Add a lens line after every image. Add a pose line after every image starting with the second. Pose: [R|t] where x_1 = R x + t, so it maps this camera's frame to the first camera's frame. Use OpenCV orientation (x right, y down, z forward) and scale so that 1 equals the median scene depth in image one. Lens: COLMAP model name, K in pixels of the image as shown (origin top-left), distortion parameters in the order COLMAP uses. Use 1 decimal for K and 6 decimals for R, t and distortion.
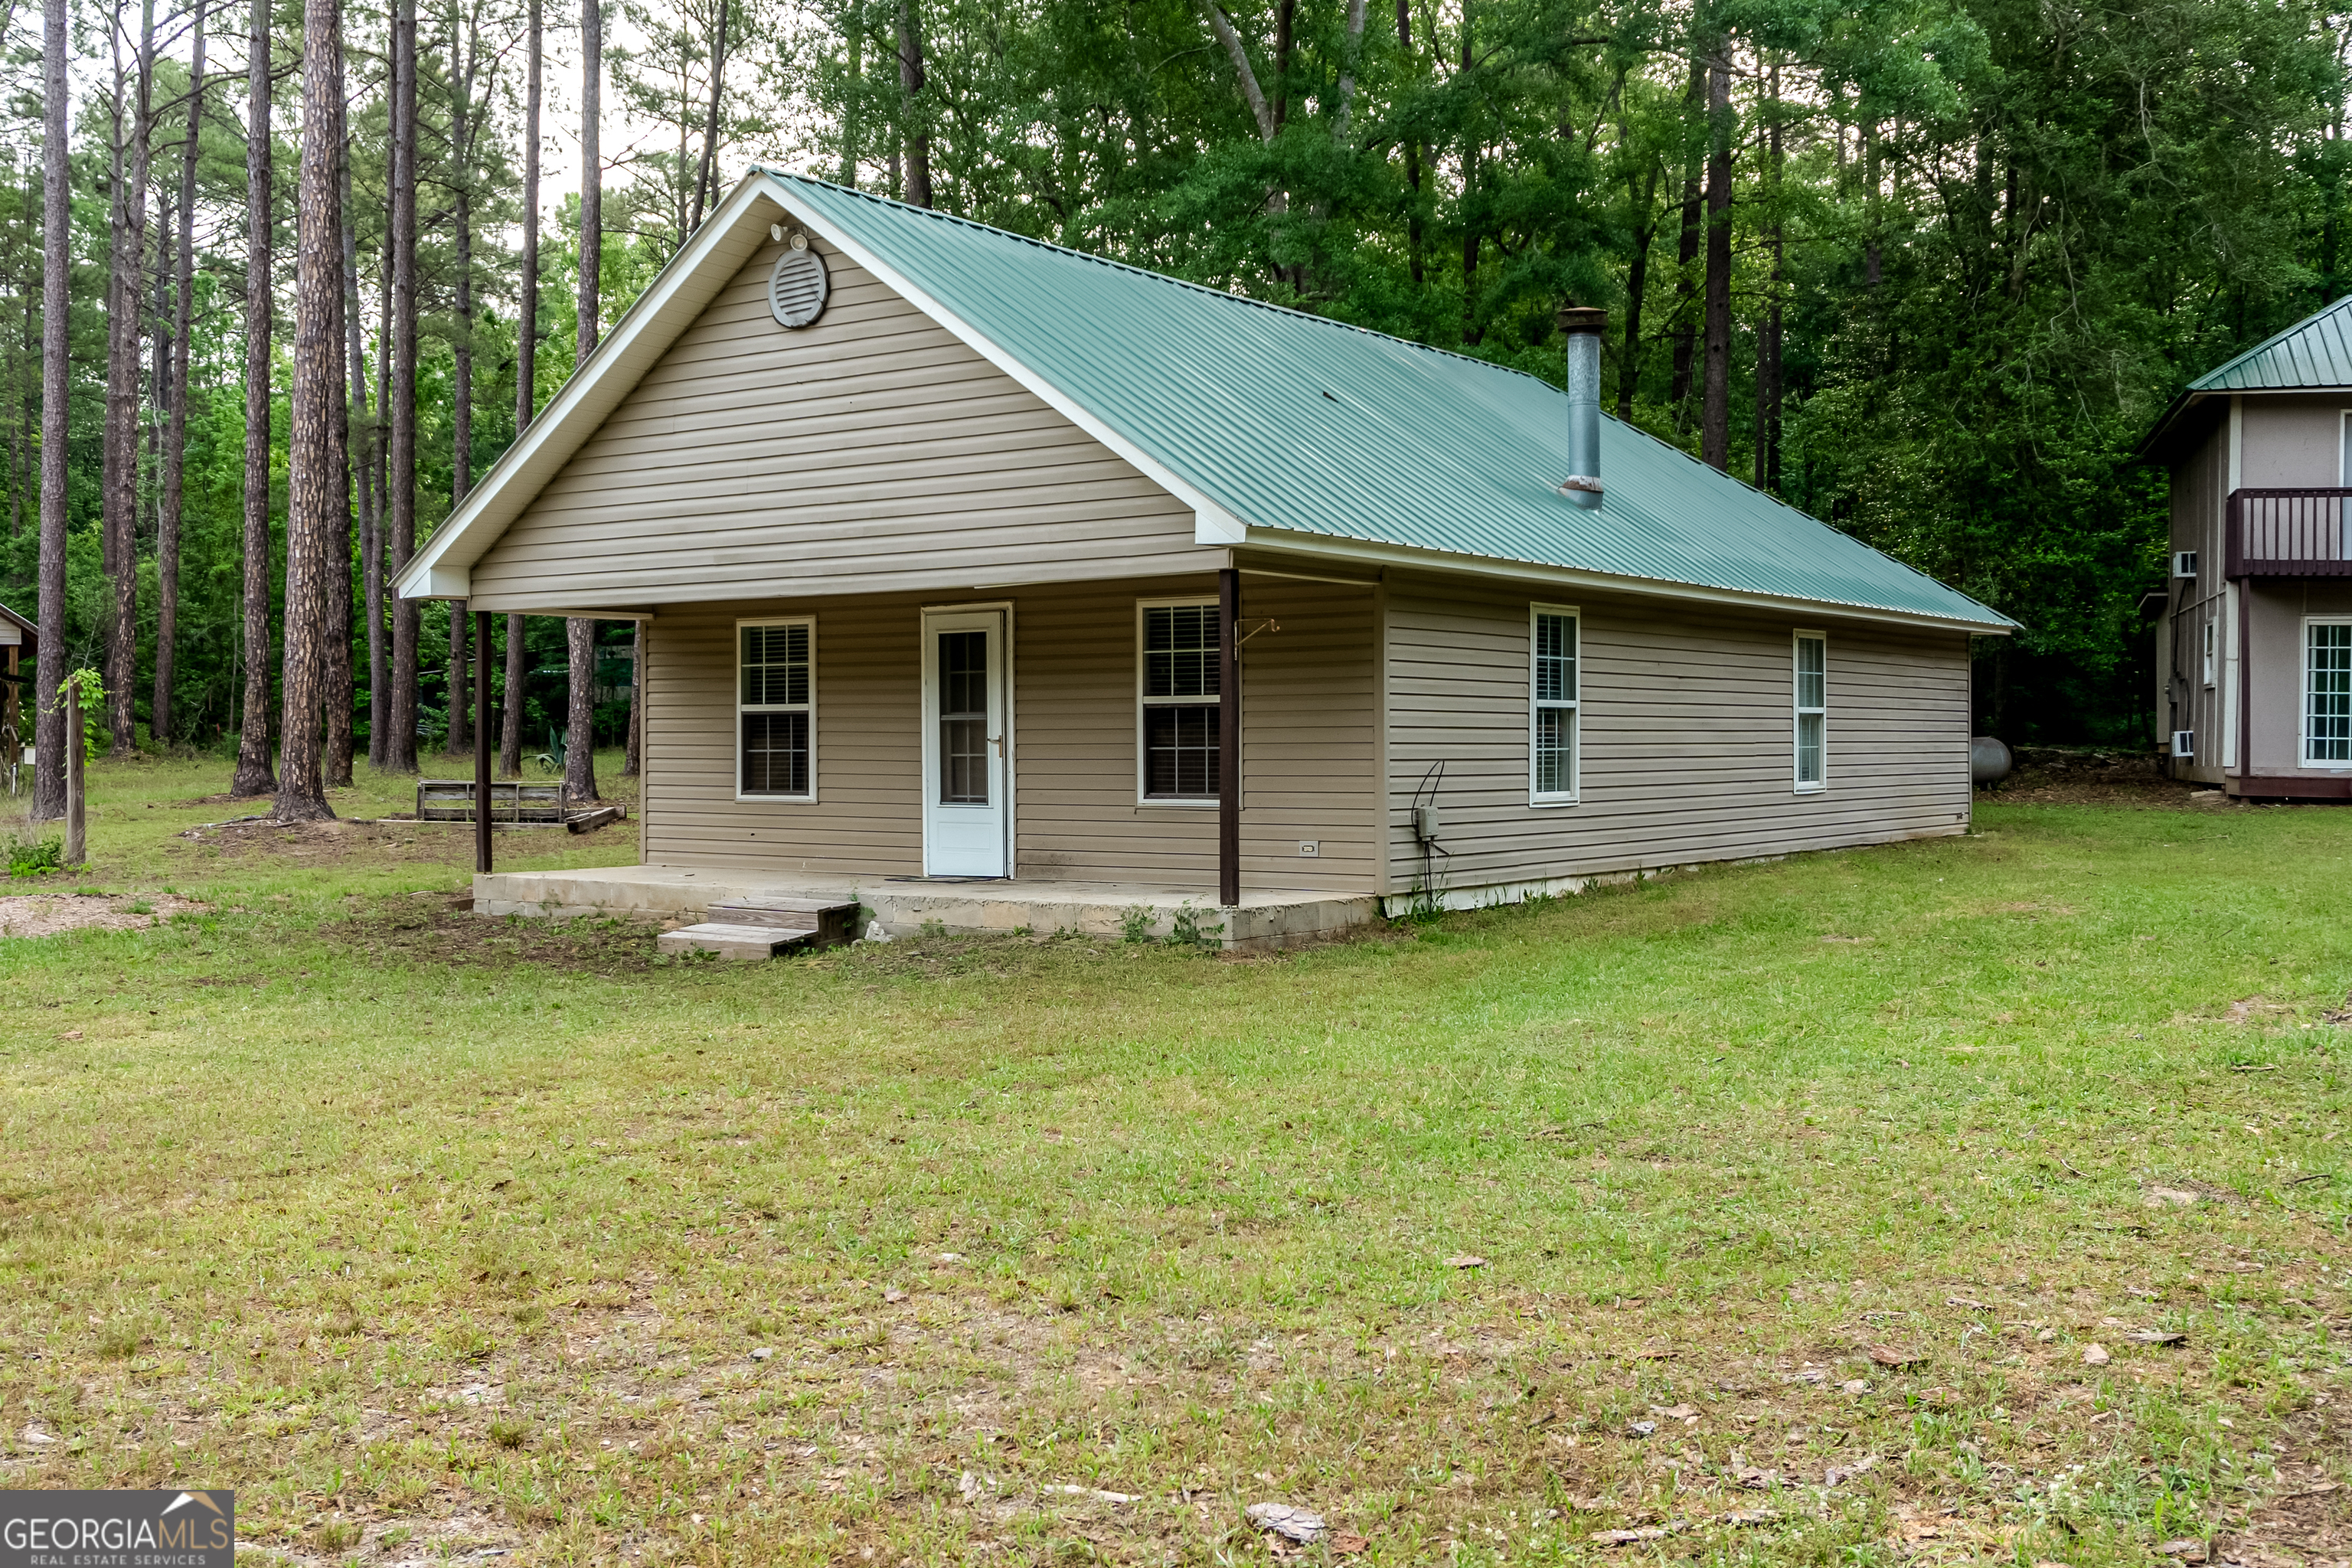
lens RADIAL K [[2440.5, 0, 1176.0], [0, 2440.5, 784.0], [0, 0, 1]] dist [-0.094492, -0.007422]
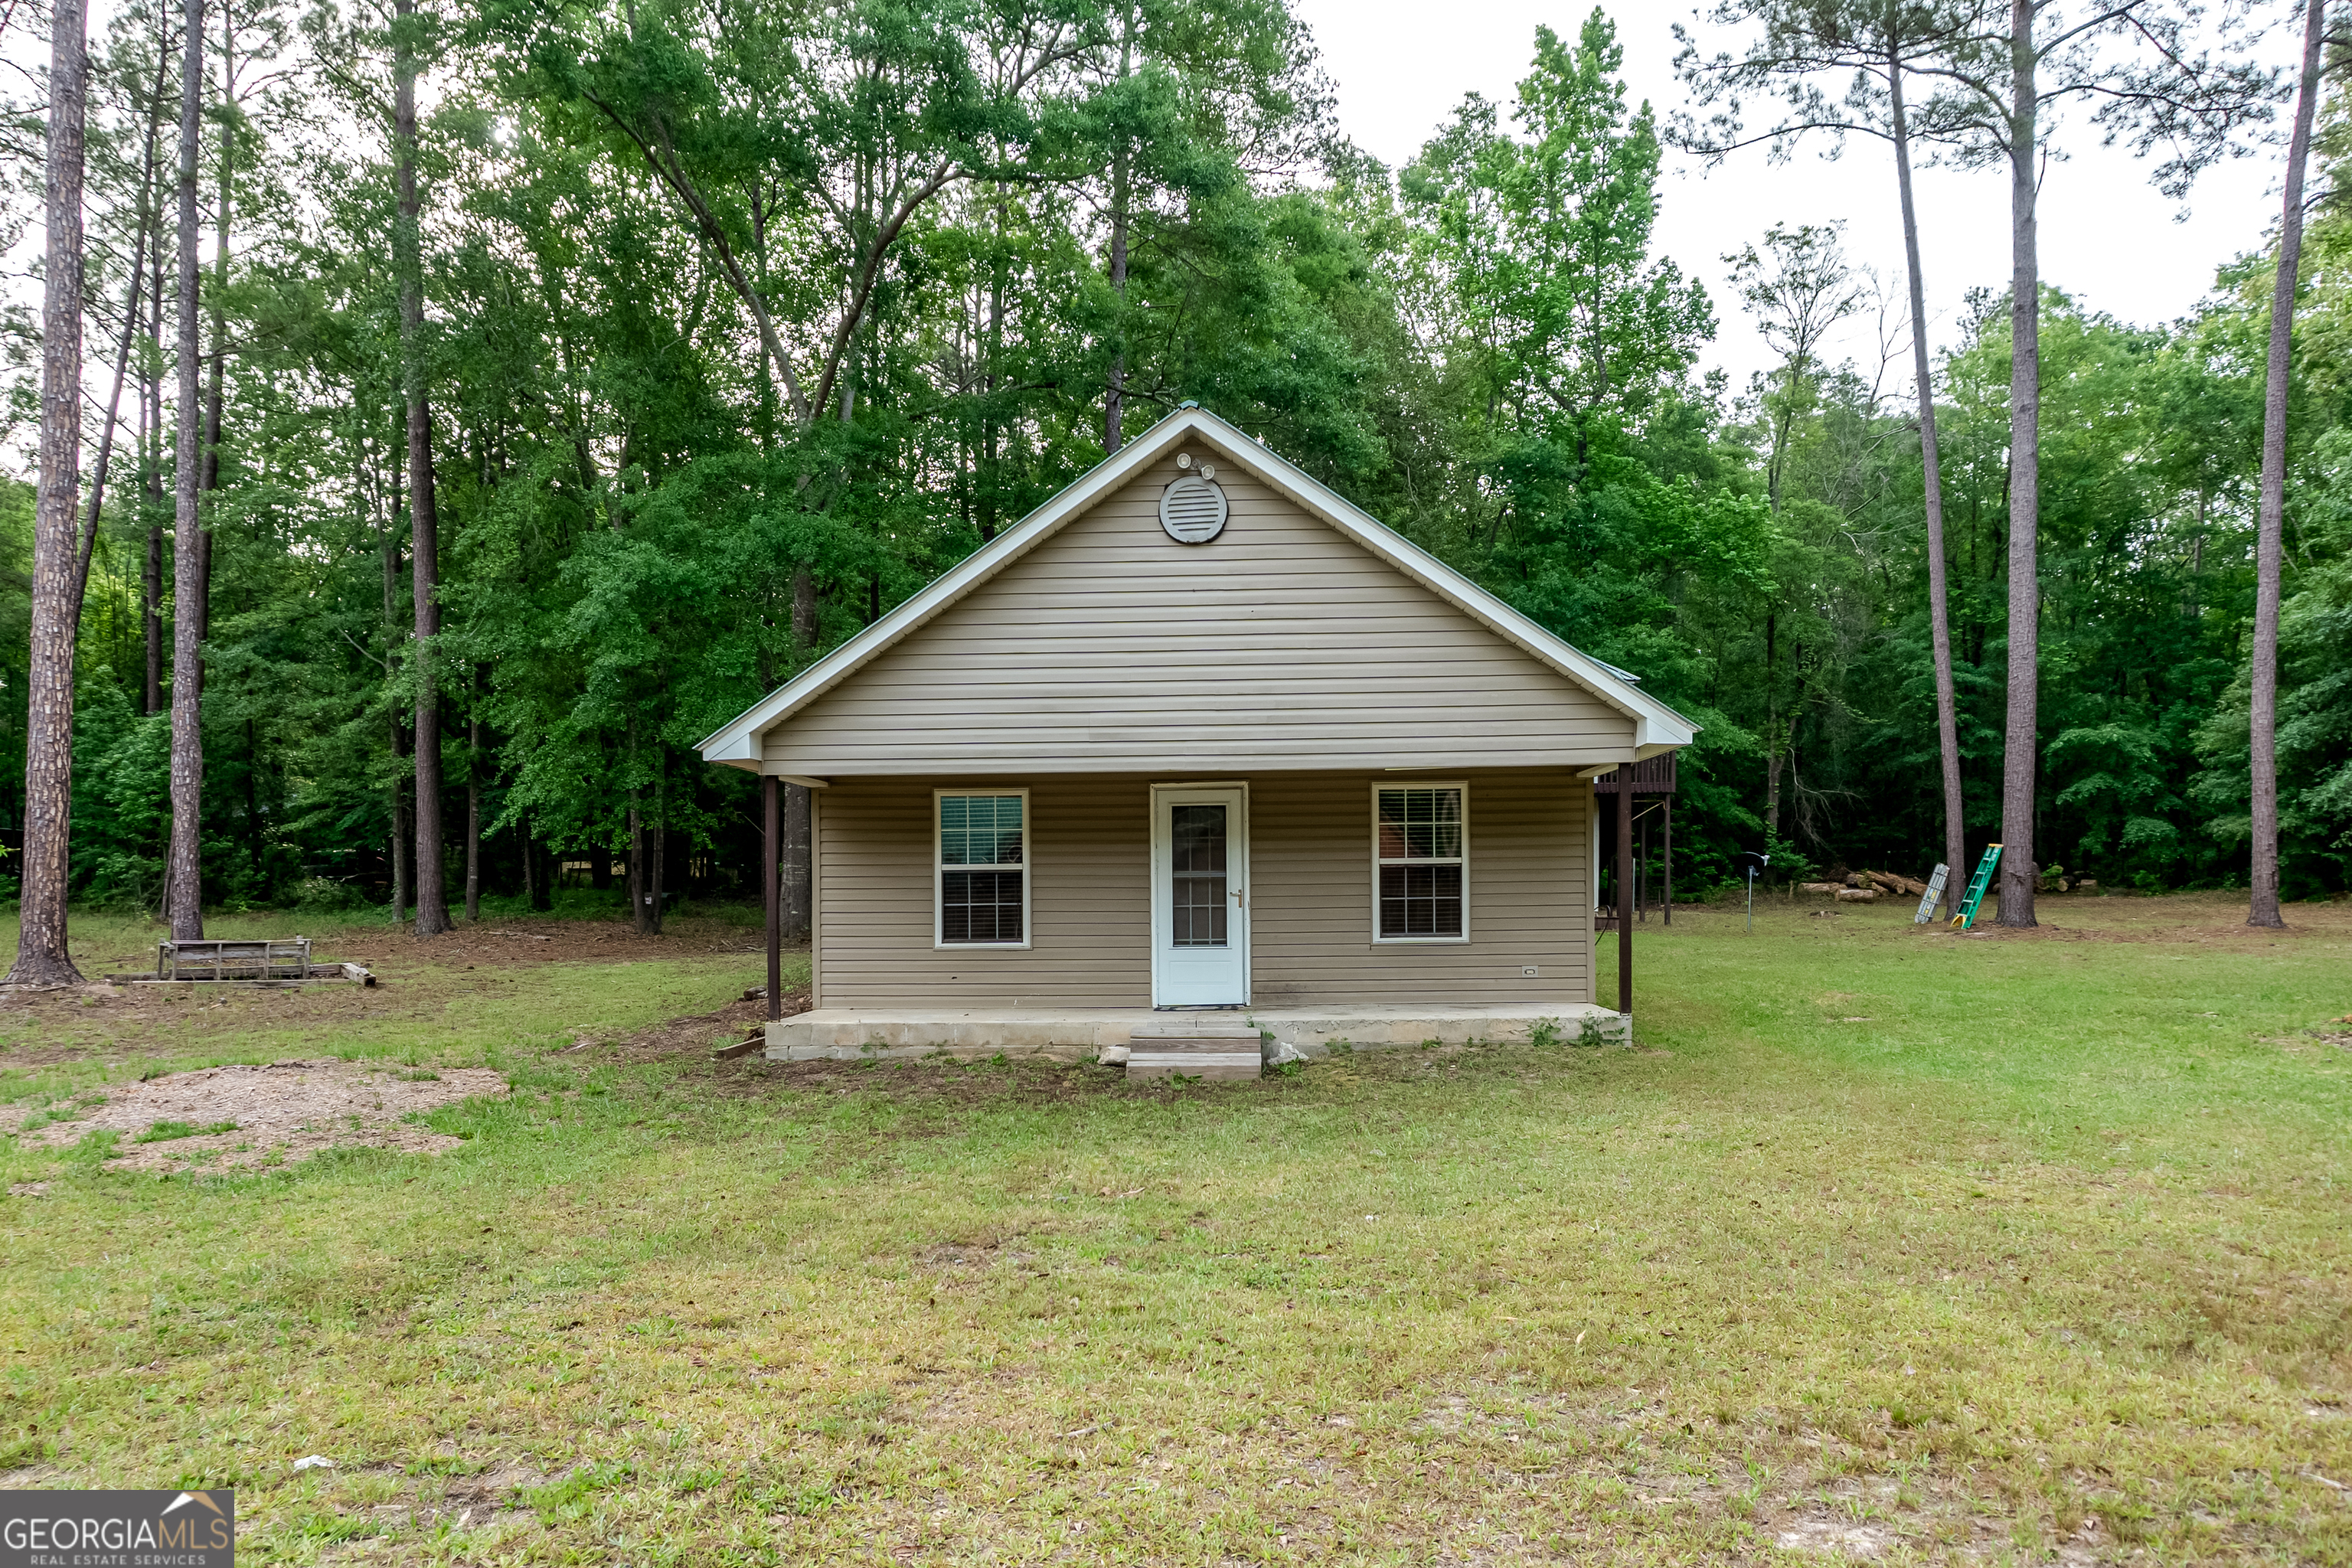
lens RADIAL K [[1656.1, 0, 1169.1], [0, 1656.1, 864.6], [0, 0, 1]] dist [-0.008132, -0.001522]
pose [[0.830383, 0.008025, 0.557136, -0.569231], [0.016097, 0.999133, -0.038383, -0.000753], [-0.556961, 0.040840, 0.829534, 0.319578]]
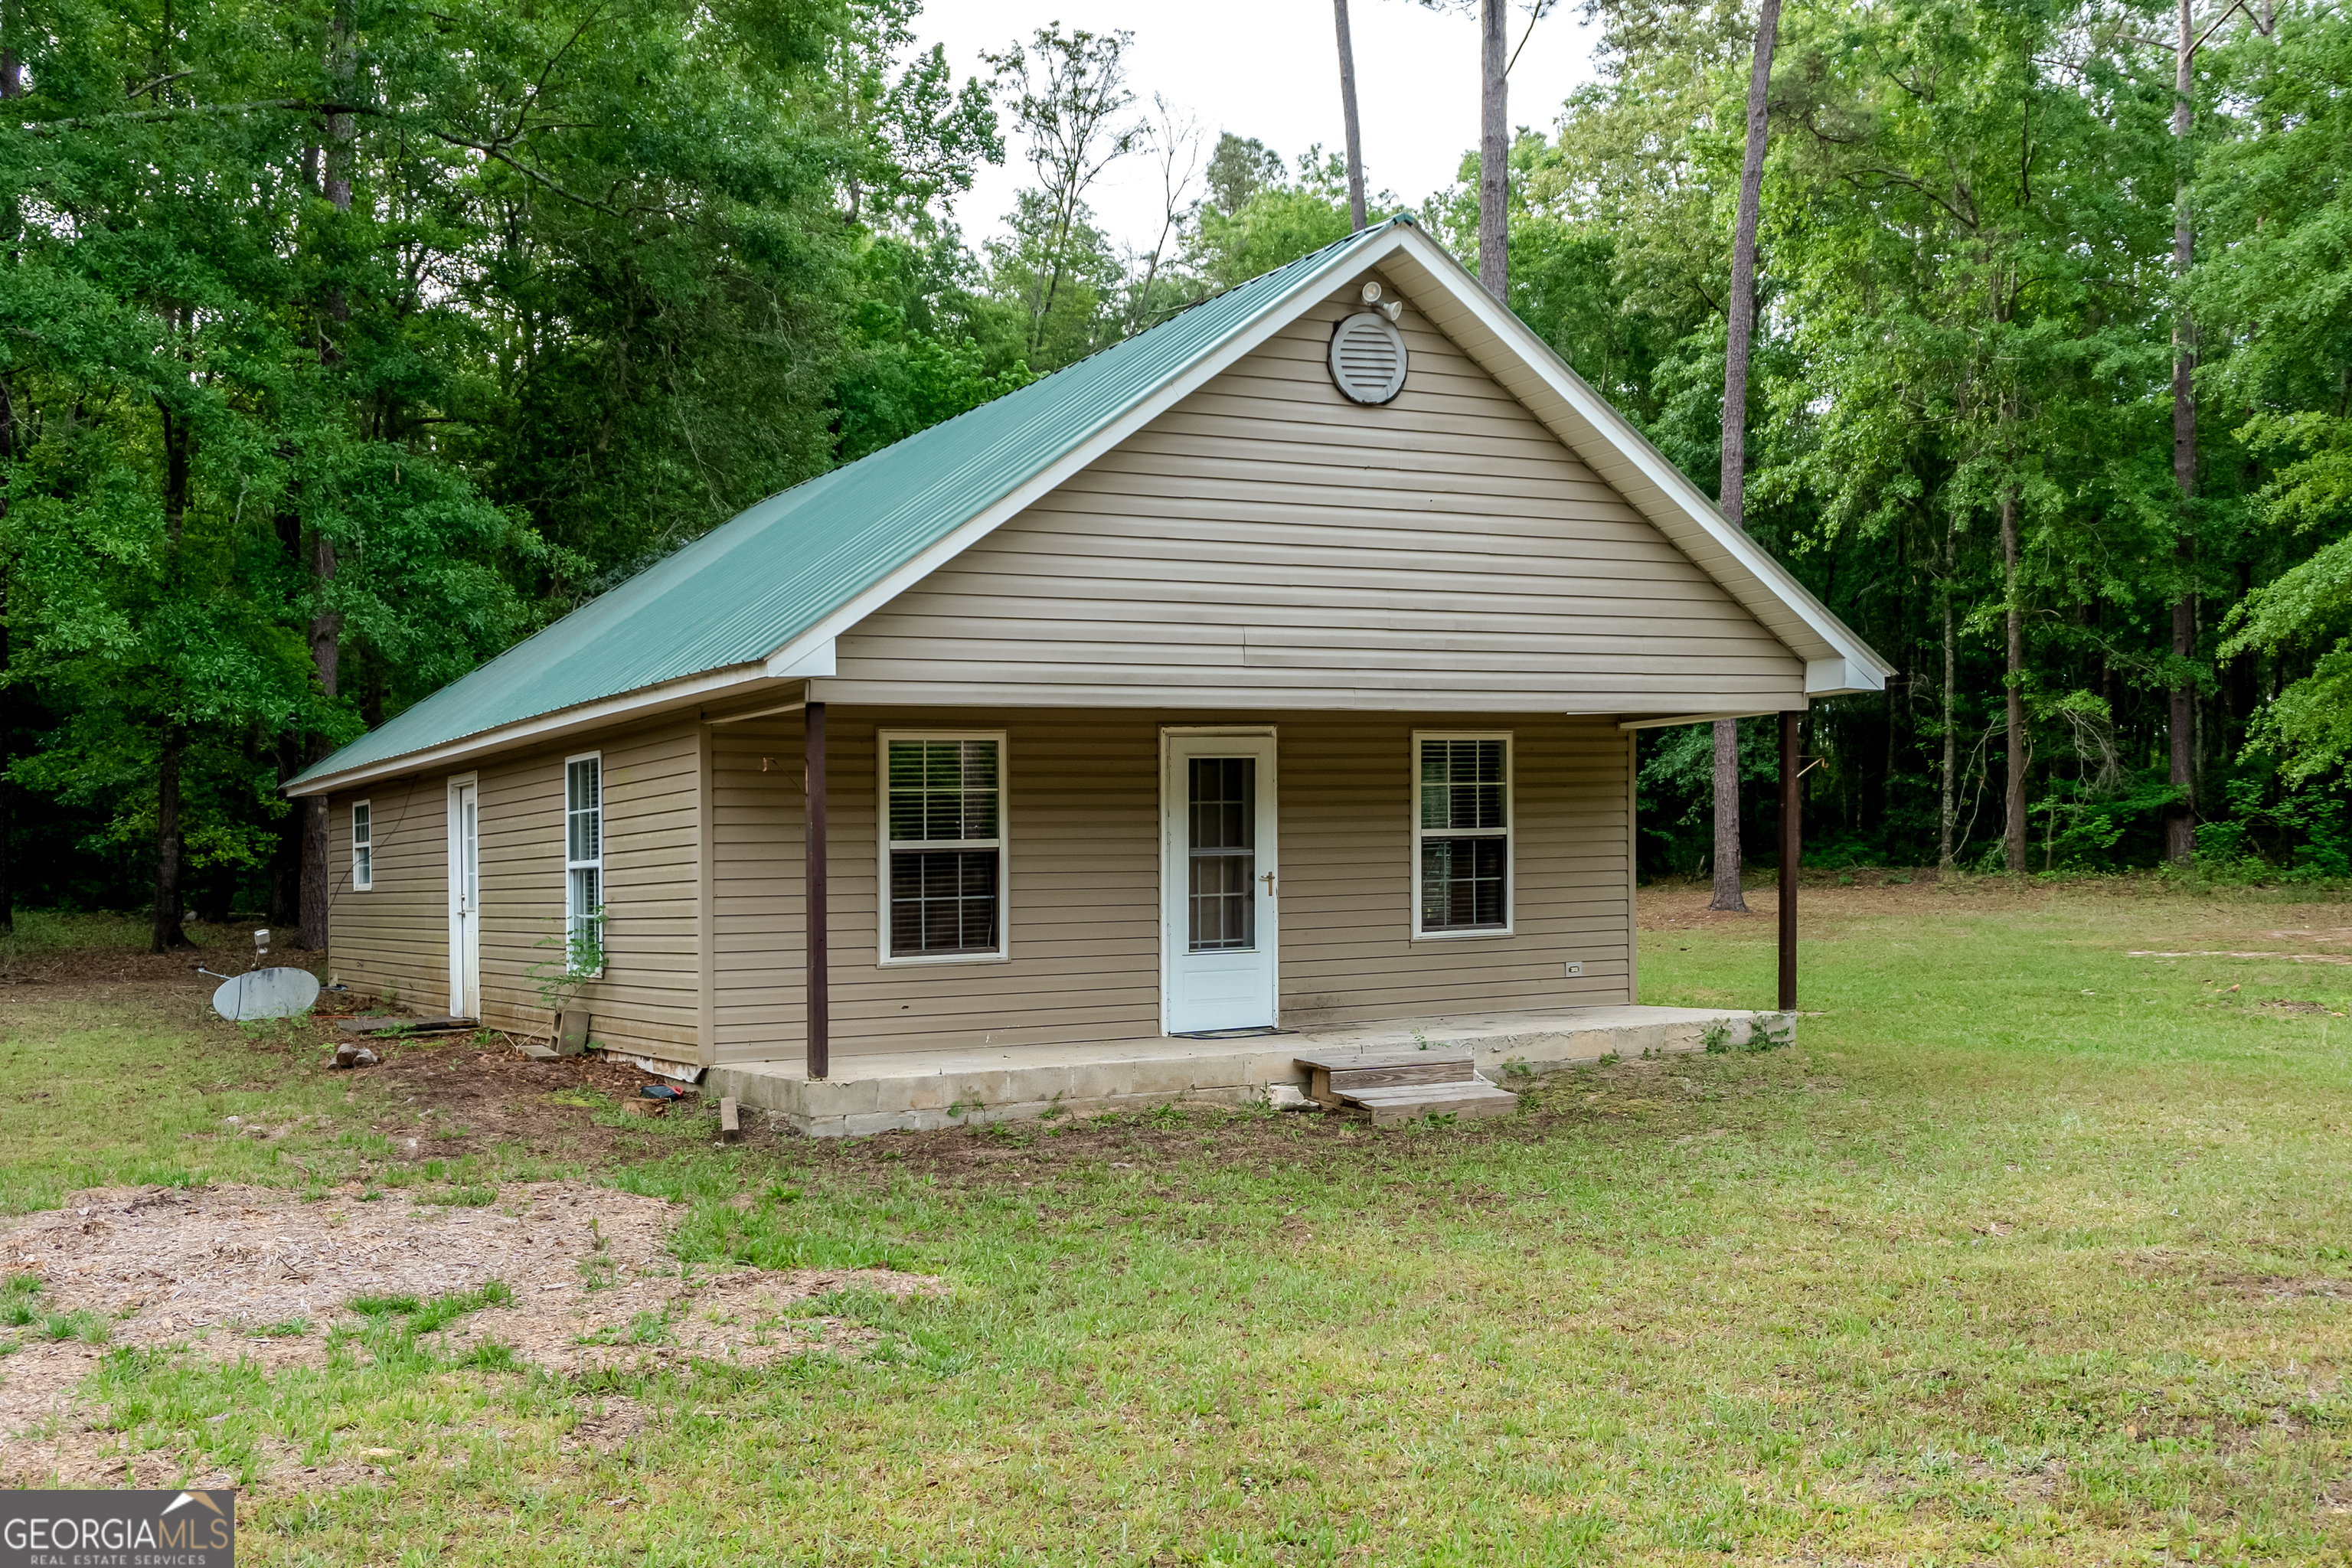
lens RADIAL K [[2323.7, 0, 1175.4], [0, 2323.7, 860.6], [0, 0, 1]] dist [-0.001110, 0.003777]
pose [[0.445151, 0.000375, 0.895455, -0.869004], [0.045047, 0.998724, -0.022813, -0.005693], [-0.894322, 0.050493, 0.444566, 0.640786]]
